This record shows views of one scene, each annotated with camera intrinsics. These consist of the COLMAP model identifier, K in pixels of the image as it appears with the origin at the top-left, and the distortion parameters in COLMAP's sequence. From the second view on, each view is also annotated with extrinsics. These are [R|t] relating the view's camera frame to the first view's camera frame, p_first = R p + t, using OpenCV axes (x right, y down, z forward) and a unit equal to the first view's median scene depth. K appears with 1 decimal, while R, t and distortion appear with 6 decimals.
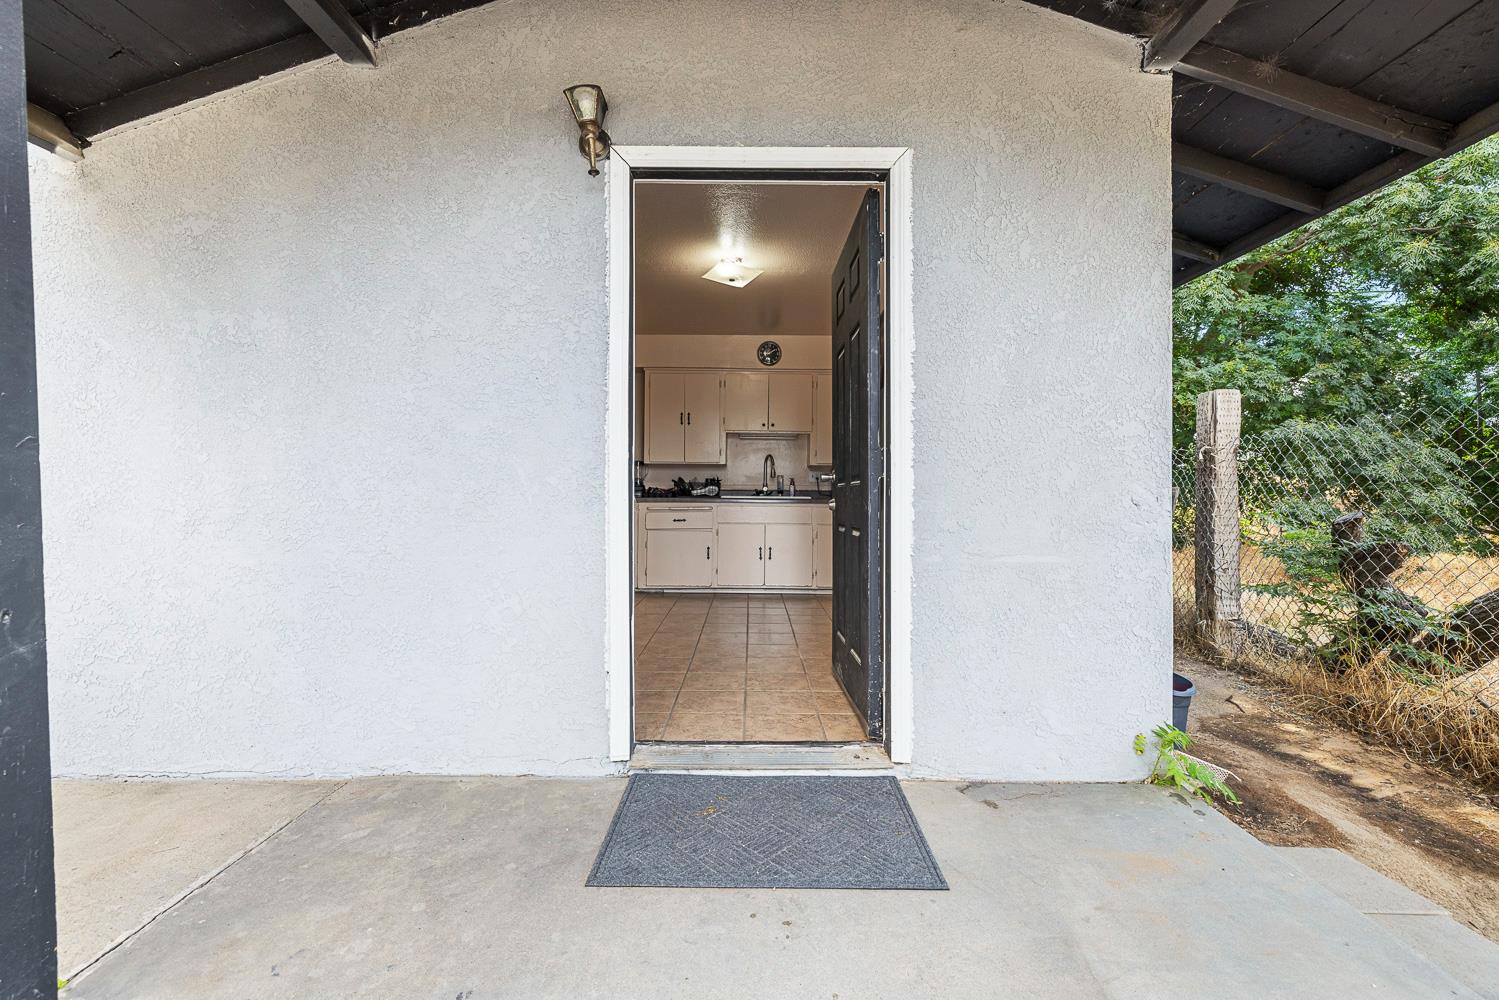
lens RADIAL K [[632.5, 0, 751.4], [0, 632.5, 493.4], [0, 0, 1]] dist [-0.000813, -0.000725]
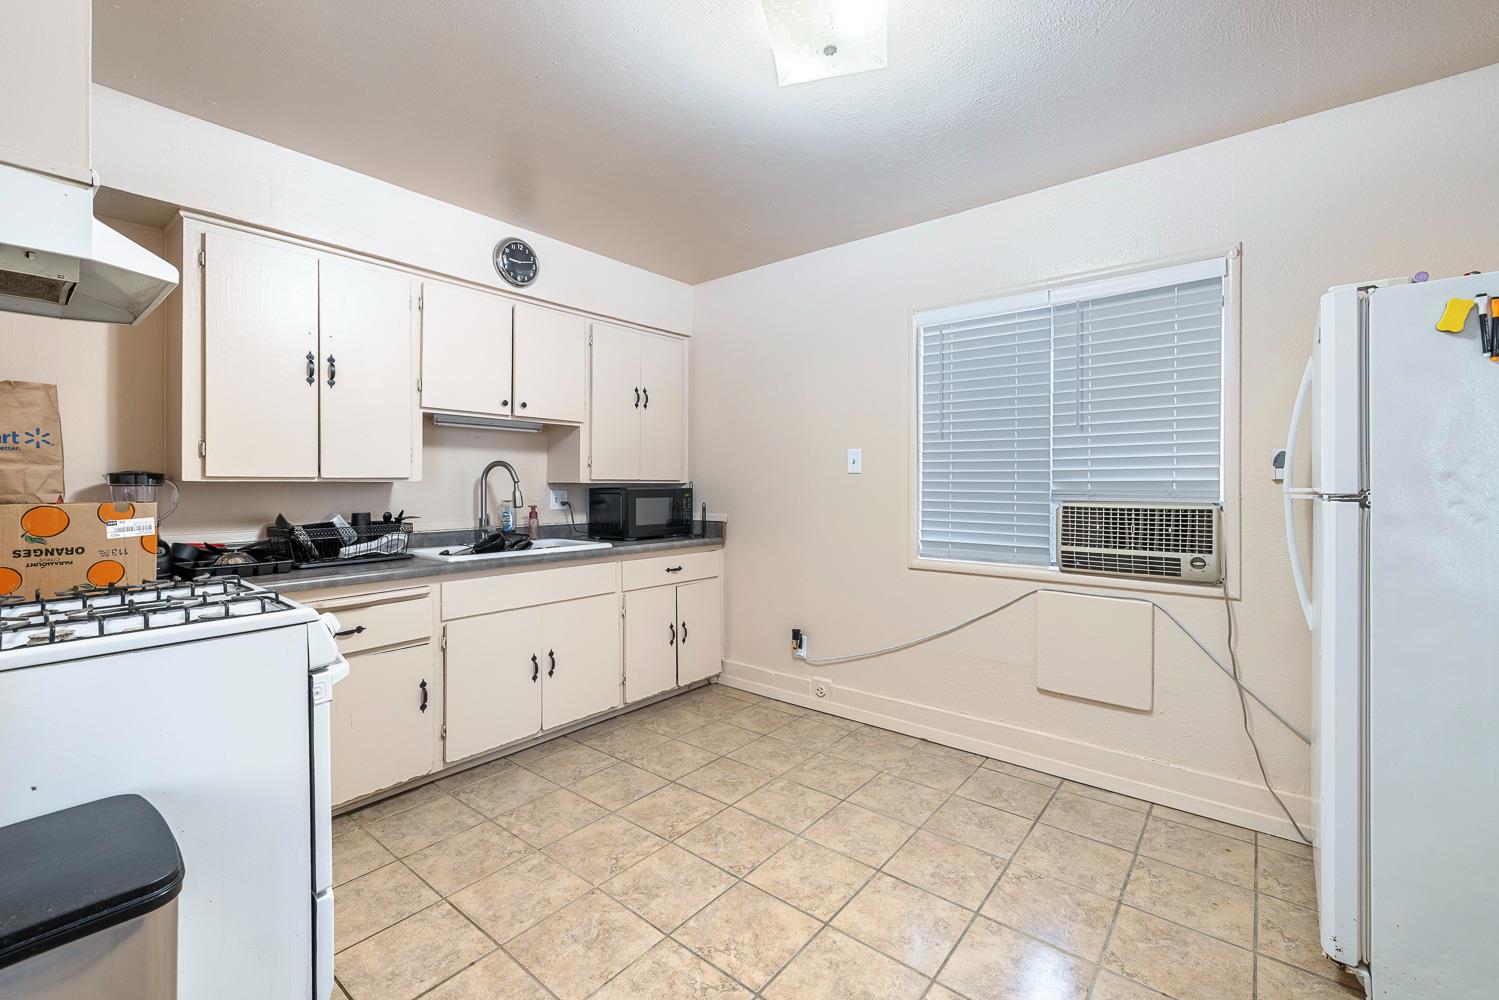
lens RADIAL K [[632.5, 0, 739.5], [0, 632.5, 480.1], [0, 0, 1]] dist [-0.000813, -0.000725]
pose [[0.634387, -0.002959, 0.773010, -0.242736], [0.013482, 0.999883, -0.007237, -0.041764], [-0.772898, 0.015013, 0.634352, 0.539571]]
